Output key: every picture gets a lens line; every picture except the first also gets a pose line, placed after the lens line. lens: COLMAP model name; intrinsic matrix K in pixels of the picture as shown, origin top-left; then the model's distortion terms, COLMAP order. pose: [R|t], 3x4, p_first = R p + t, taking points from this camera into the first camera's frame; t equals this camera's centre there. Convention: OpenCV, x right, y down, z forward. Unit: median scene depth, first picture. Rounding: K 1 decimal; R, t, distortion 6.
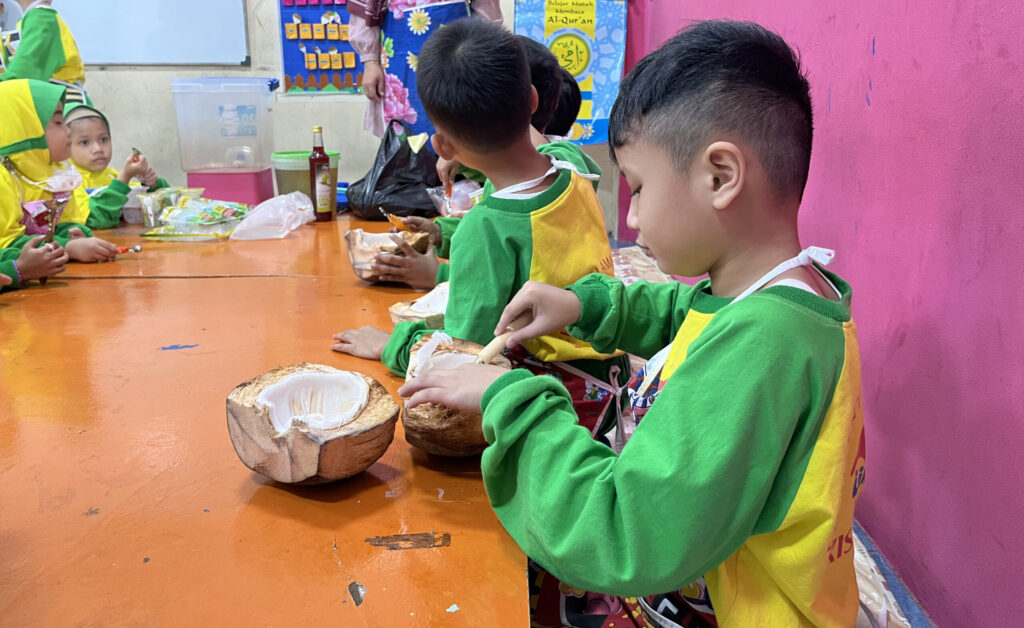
lens RADIAL K [[736.8, 0, 512.8], [0, 736.8, 251.0], [0, 0, 1]] dist [0.002529, 0.003397]
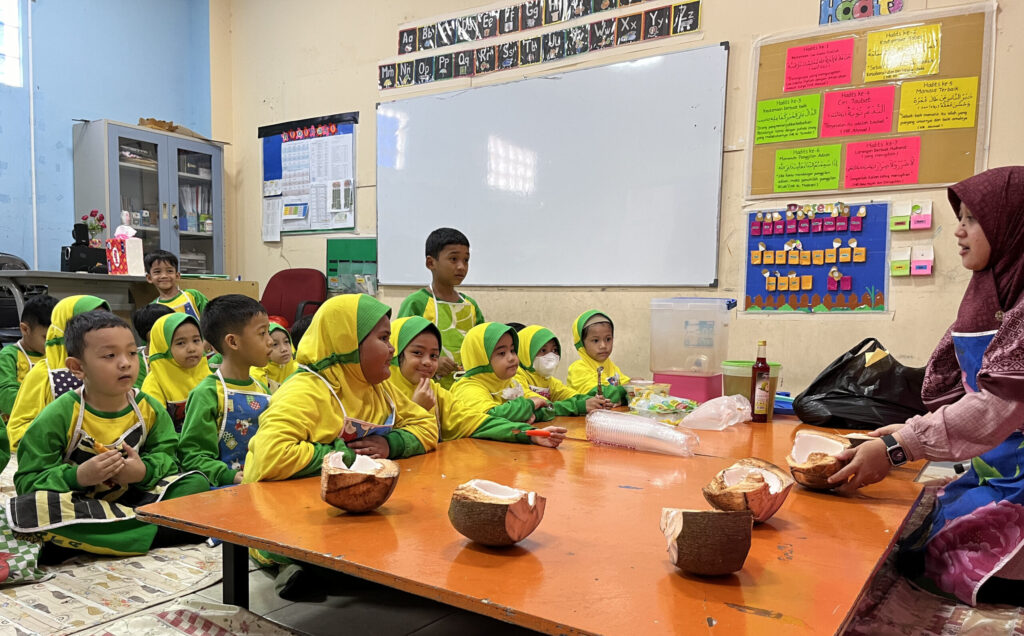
lens RADIAL K [[762.8, 0, 512.0], [0, 762.8, 318.0], [0, 0, 1]] dist [0.000056, -0.000100]
pose [[0.819049, 0.025279, -0.573166, 0.086399], [-0.138765, 0.978096, -0.155155, 0.032293], [0.556689, 0.206615, 0.804616, -0.166686]]
